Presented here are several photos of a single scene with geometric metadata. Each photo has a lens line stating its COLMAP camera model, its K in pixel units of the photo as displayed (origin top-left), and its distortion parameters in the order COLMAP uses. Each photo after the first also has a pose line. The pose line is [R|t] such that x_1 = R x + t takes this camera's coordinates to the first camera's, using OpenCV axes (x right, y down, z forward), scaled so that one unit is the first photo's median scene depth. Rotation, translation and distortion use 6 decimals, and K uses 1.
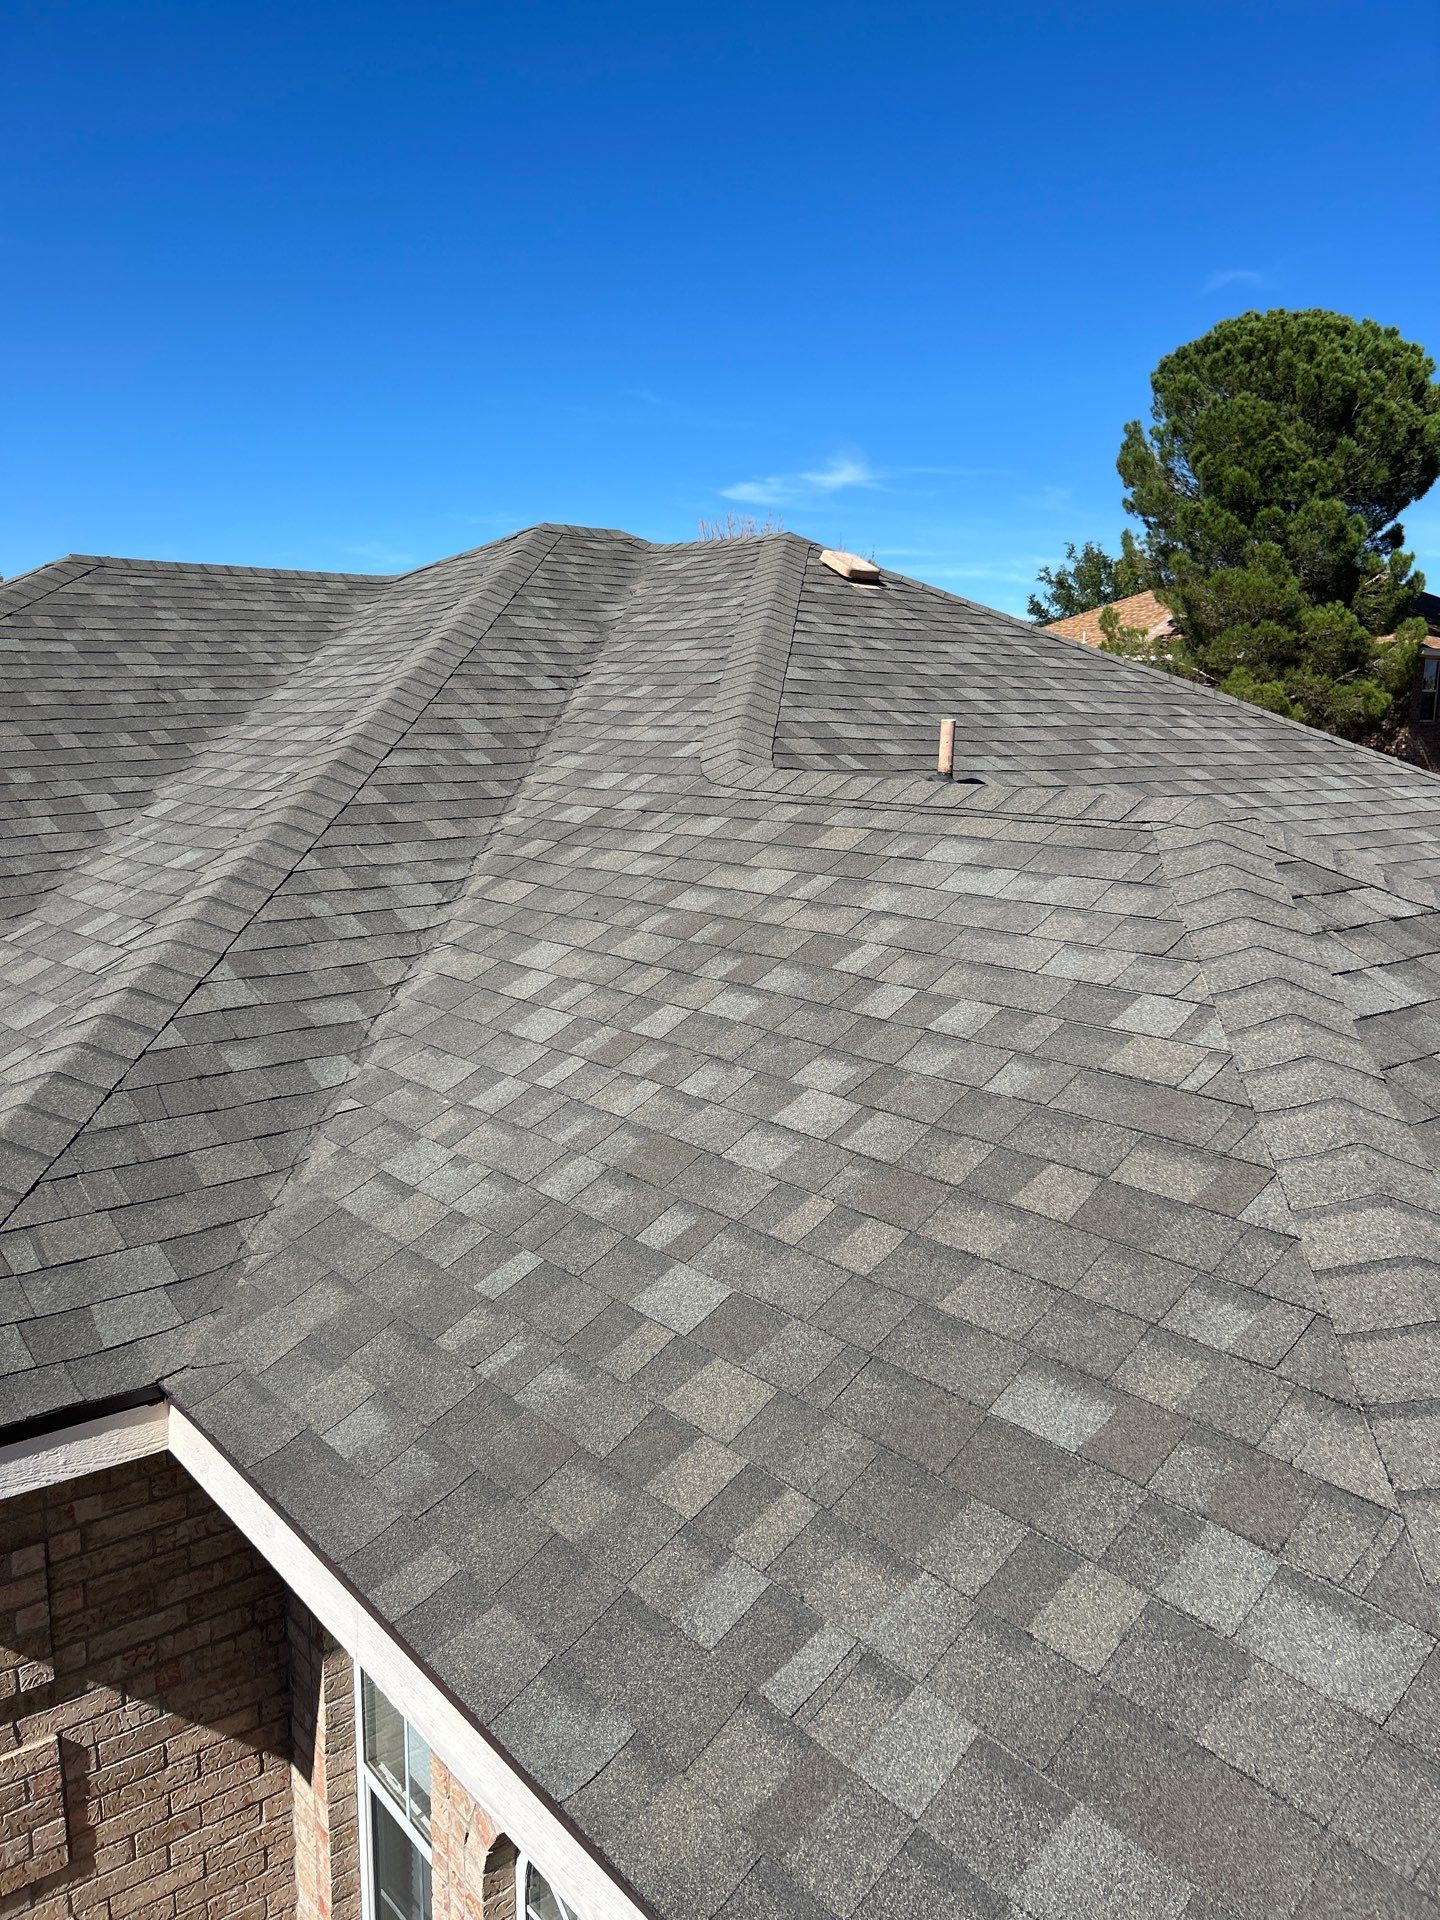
lens RADIAL K [[1448.1, 0, 731.7], [0, 1448.1, 946.8], [0, 0, 1]] dist [0.044595, -0.052487]
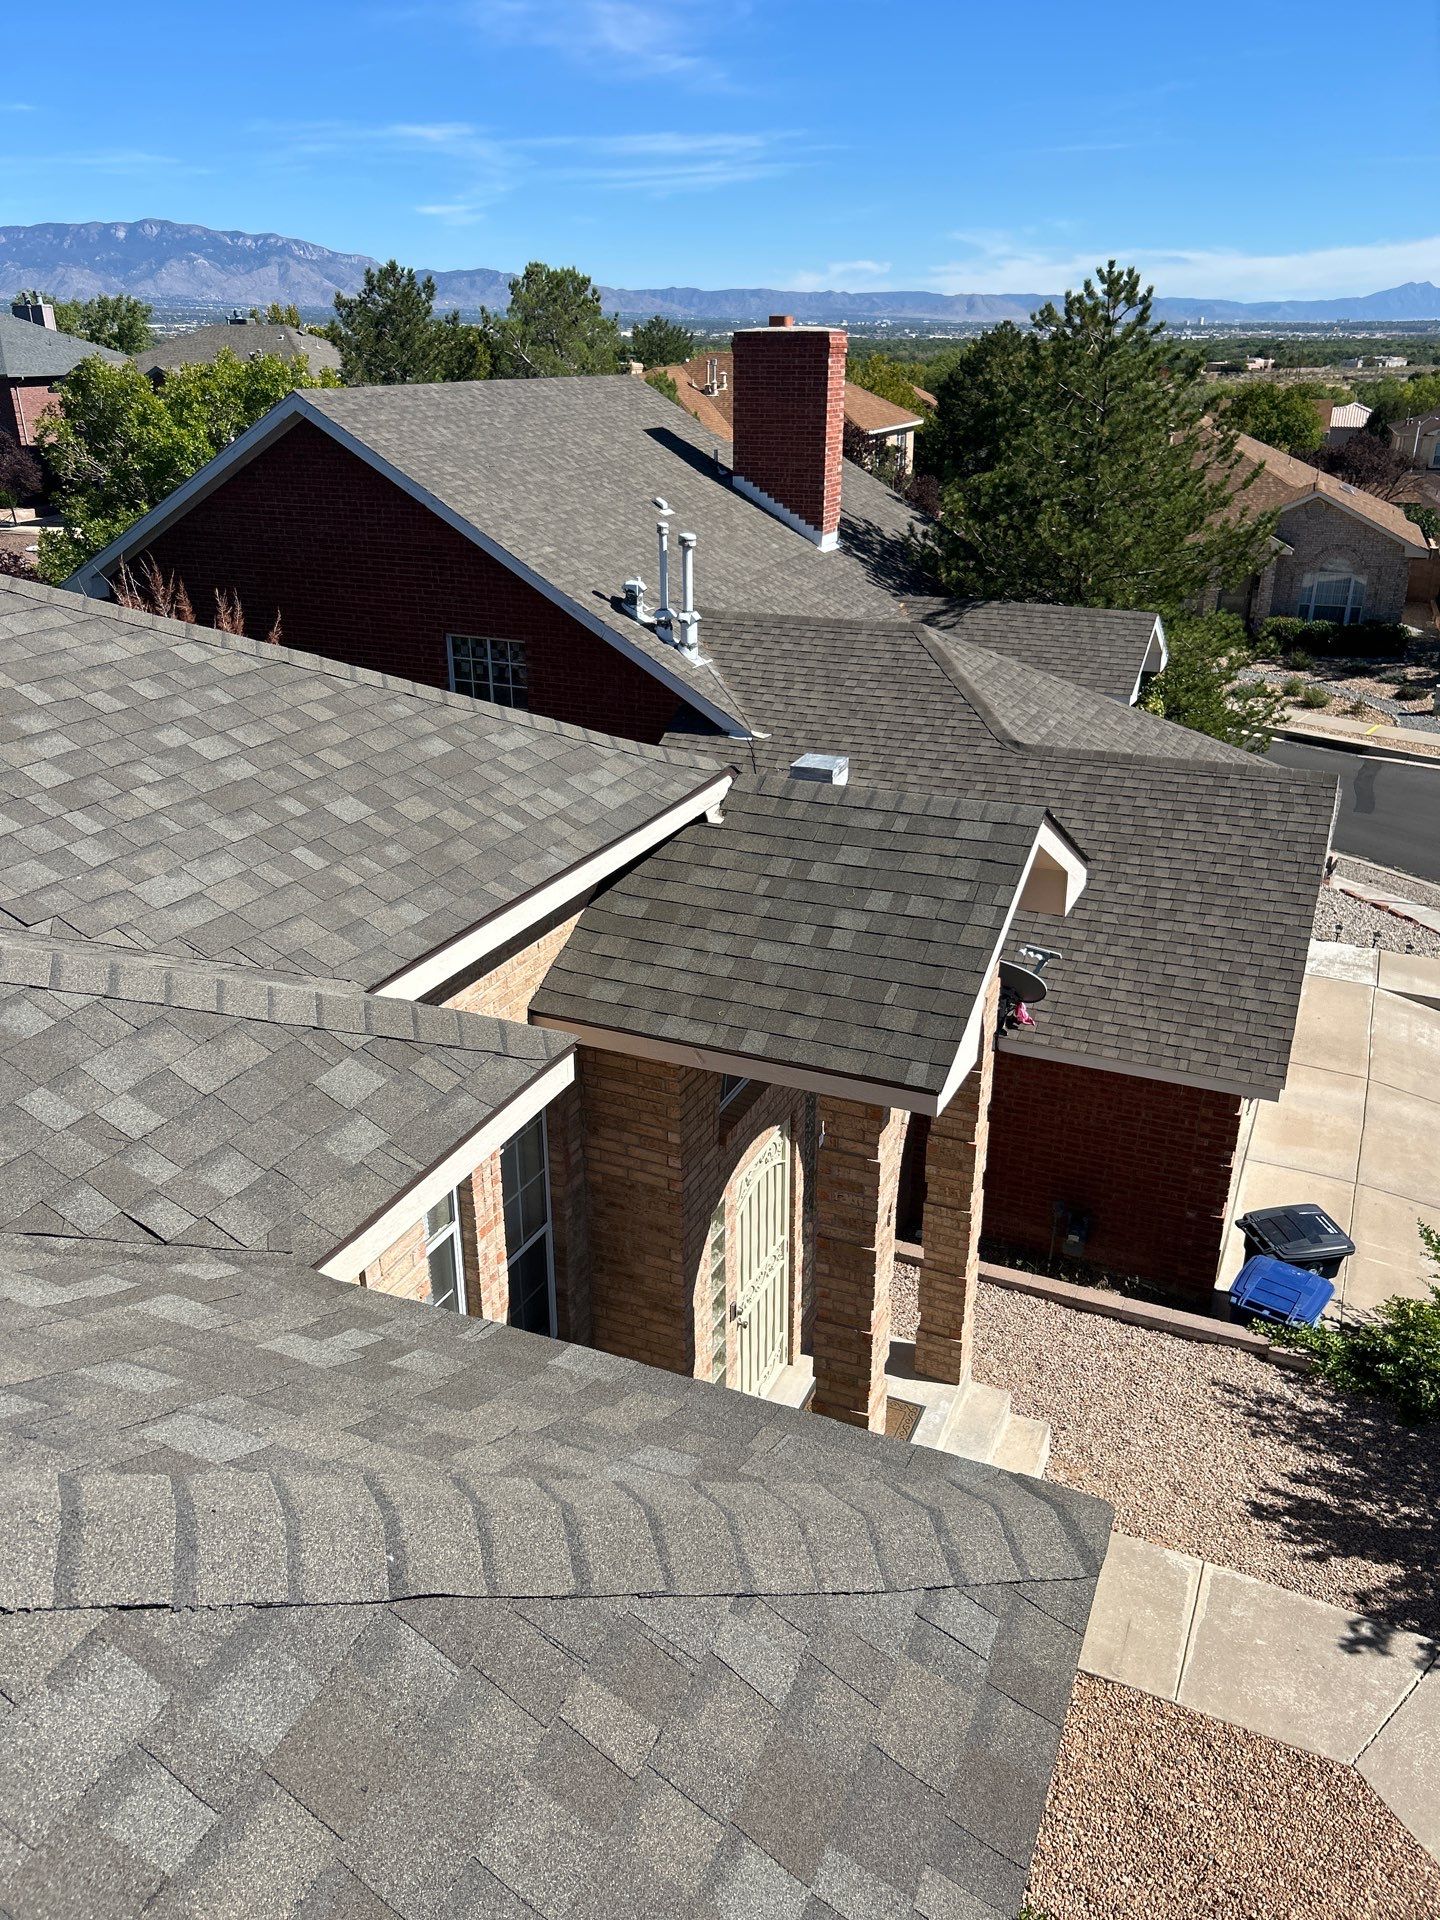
lens RADIAL K [[1448.1, 0, 729.4], [0, 1448.1, 990.3], [0, 0, 1]] dist [0.044595, -0.052487]
pose [[-0.442134, -0.384157, 0.810519, -0.184640], [0.144366, 0.861380, 0.487014, -0.042253], [-0.885255, 0.332337, -0.325386, 0.114110]]
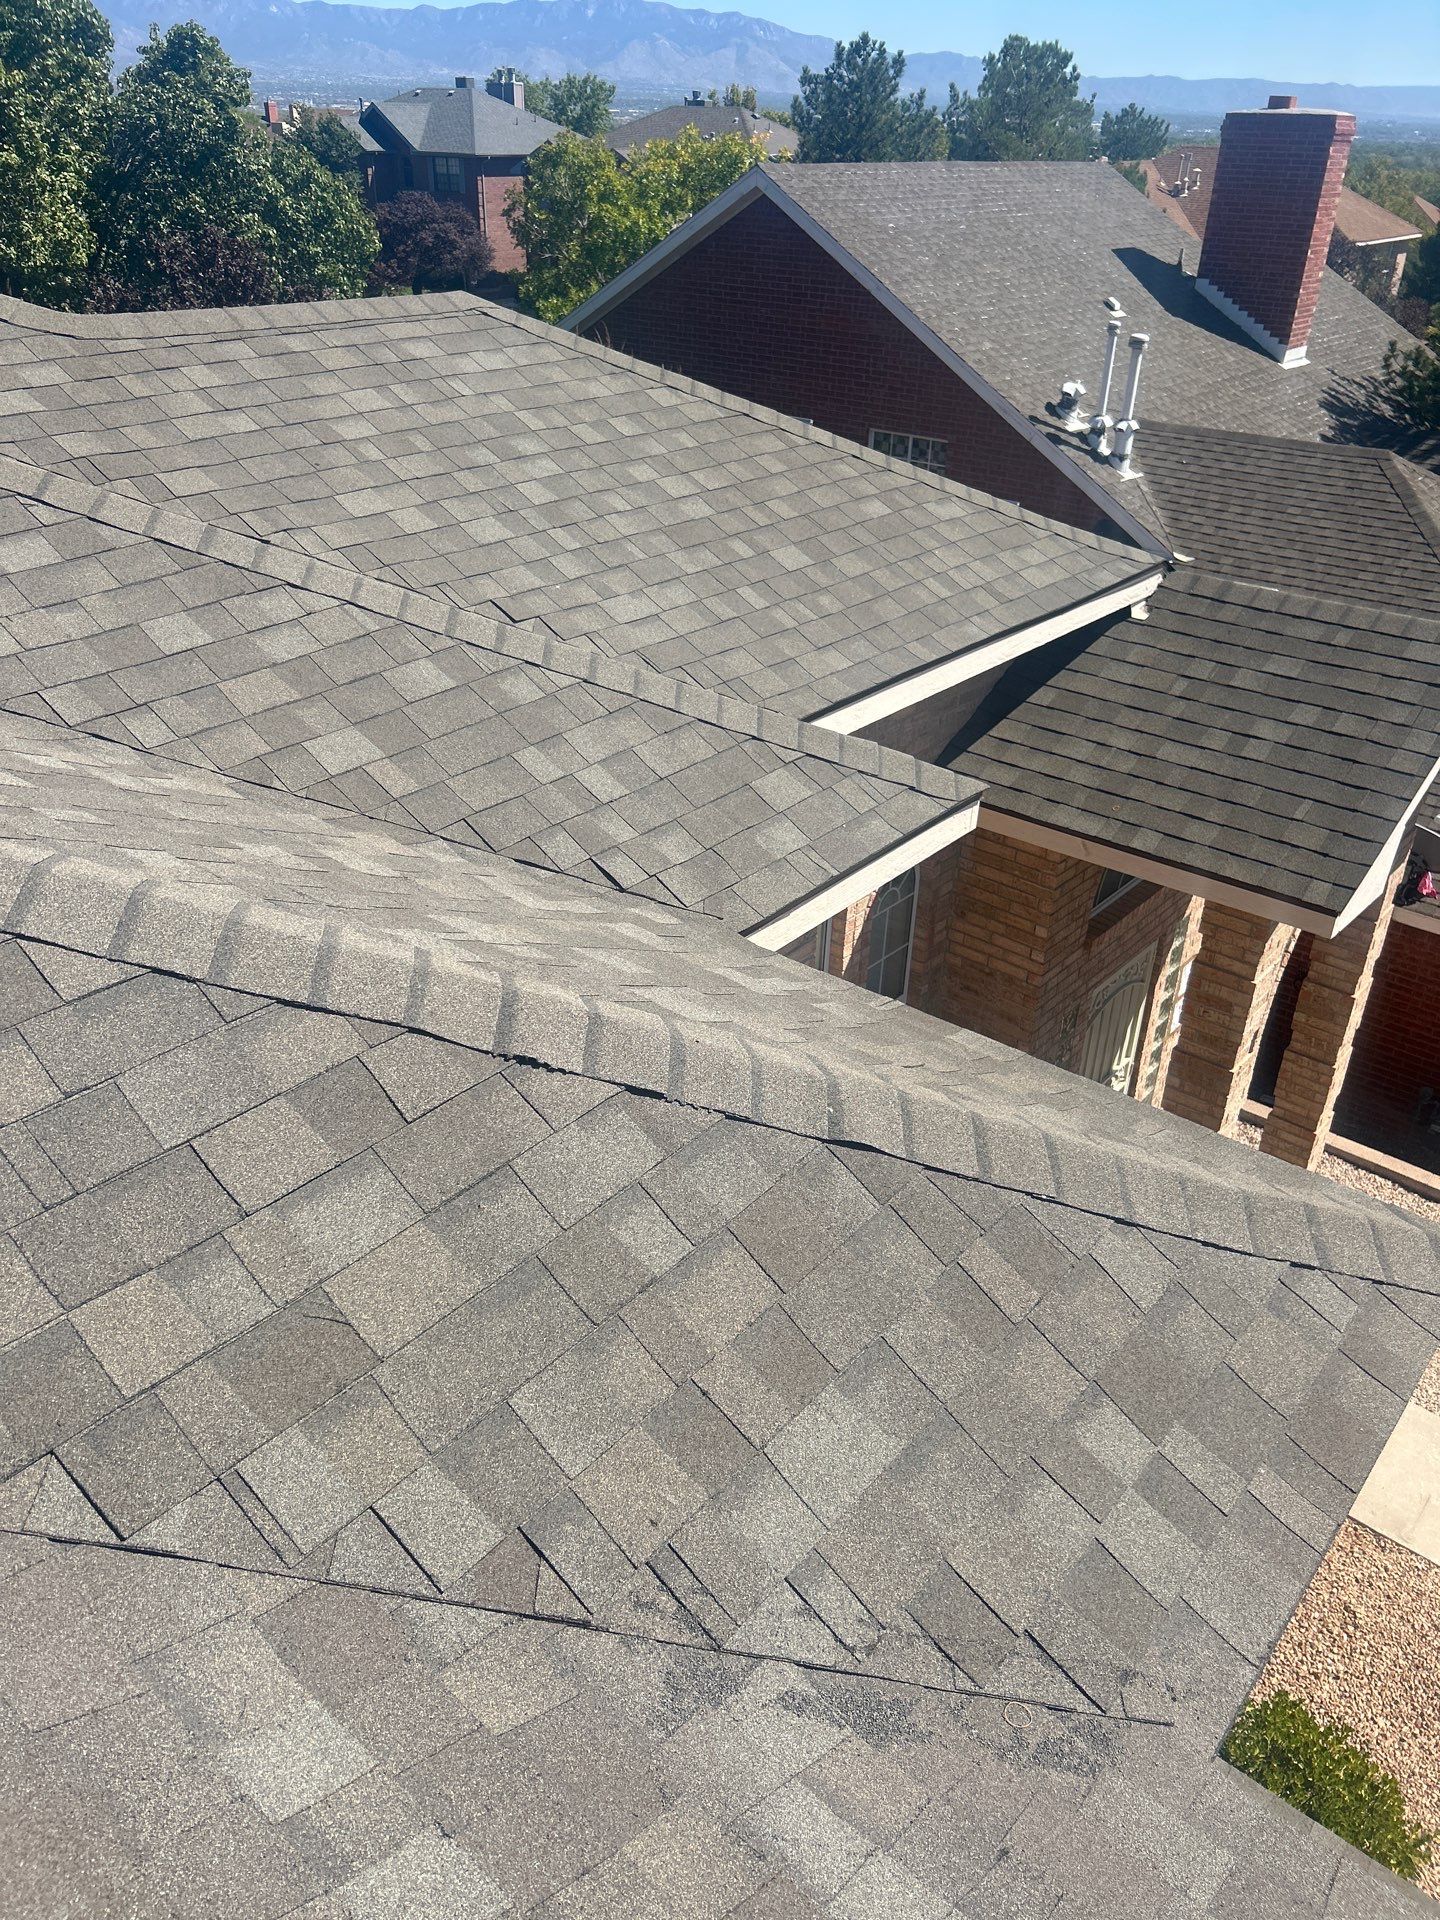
lens RADIAL K [[1448.1, 0, 703.5], [0, 1448.1, 985.6], [0, 0, 1]] dist [0.044595, -0.052487]
pose [[-0.167588, -0.520732, 0.837110, -0.194548], [0.144885, 0.826890, 0.543380, -0.038780], [-0.975153, 0.212349, -0.063130, 0.124944]]
